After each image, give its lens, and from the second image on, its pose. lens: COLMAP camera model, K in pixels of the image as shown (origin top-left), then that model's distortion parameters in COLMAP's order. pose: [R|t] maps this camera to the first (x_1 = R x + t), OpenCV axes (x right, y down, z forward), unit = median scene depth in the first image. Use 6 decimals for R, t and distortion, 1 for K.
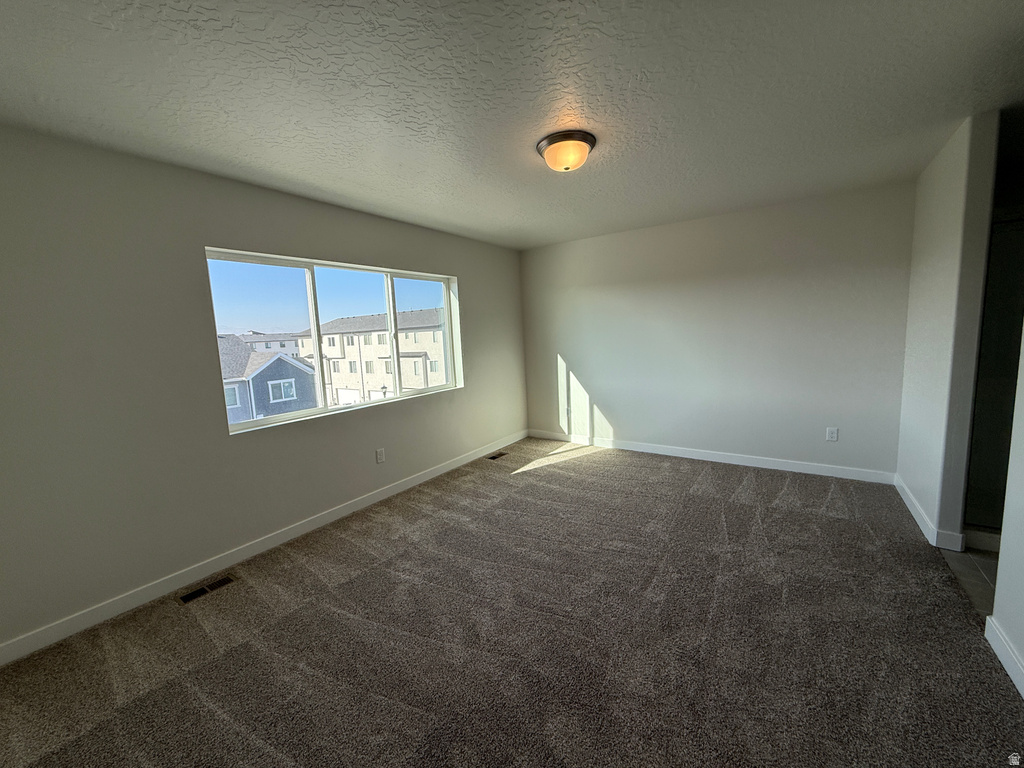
lens RADIAL K [[408.2, 0, 513.9], [0, 408.2, 383.3], [0, 0, 1]] dist [-0.001509, 0.000970]
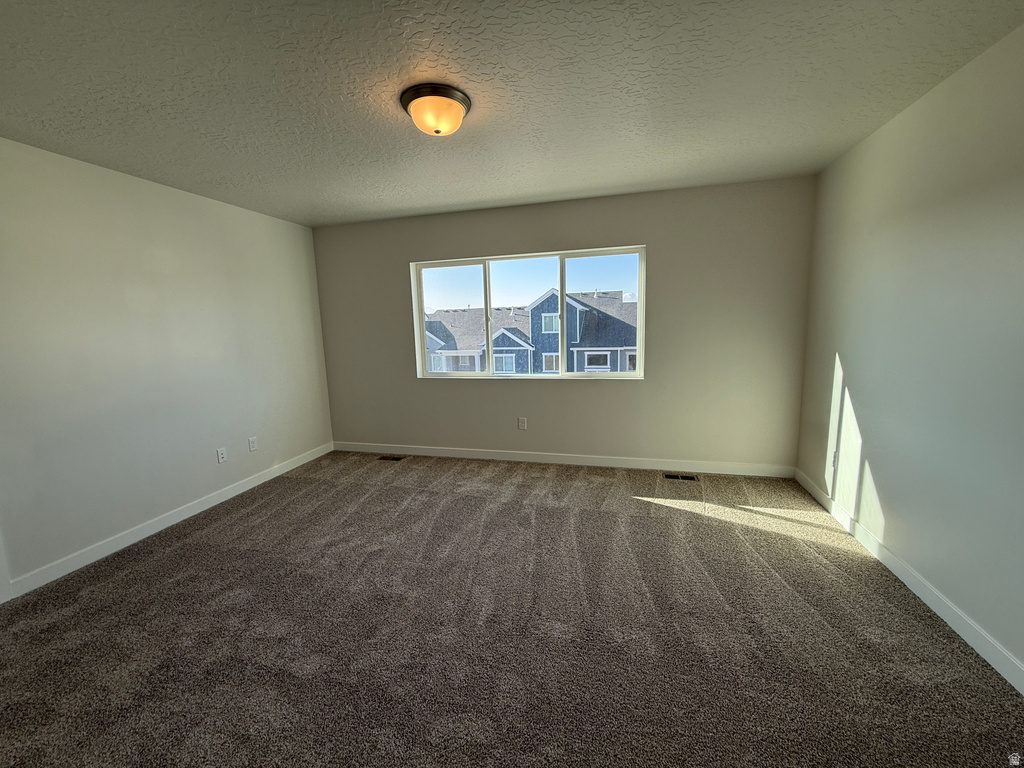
lens RADIAL K [[408.2, 0, 516.1], [0, 408.2, 387.4], [0, 0, 1]] dist [-0.001509, 0.000970]
pose [[0.338723, 0.181518, -0.923211, 0.674231], [-0.105367, 0.982360, 0.154489, -0.092271], [0.934968, 0.044947, 0.351874, 0.560355]]
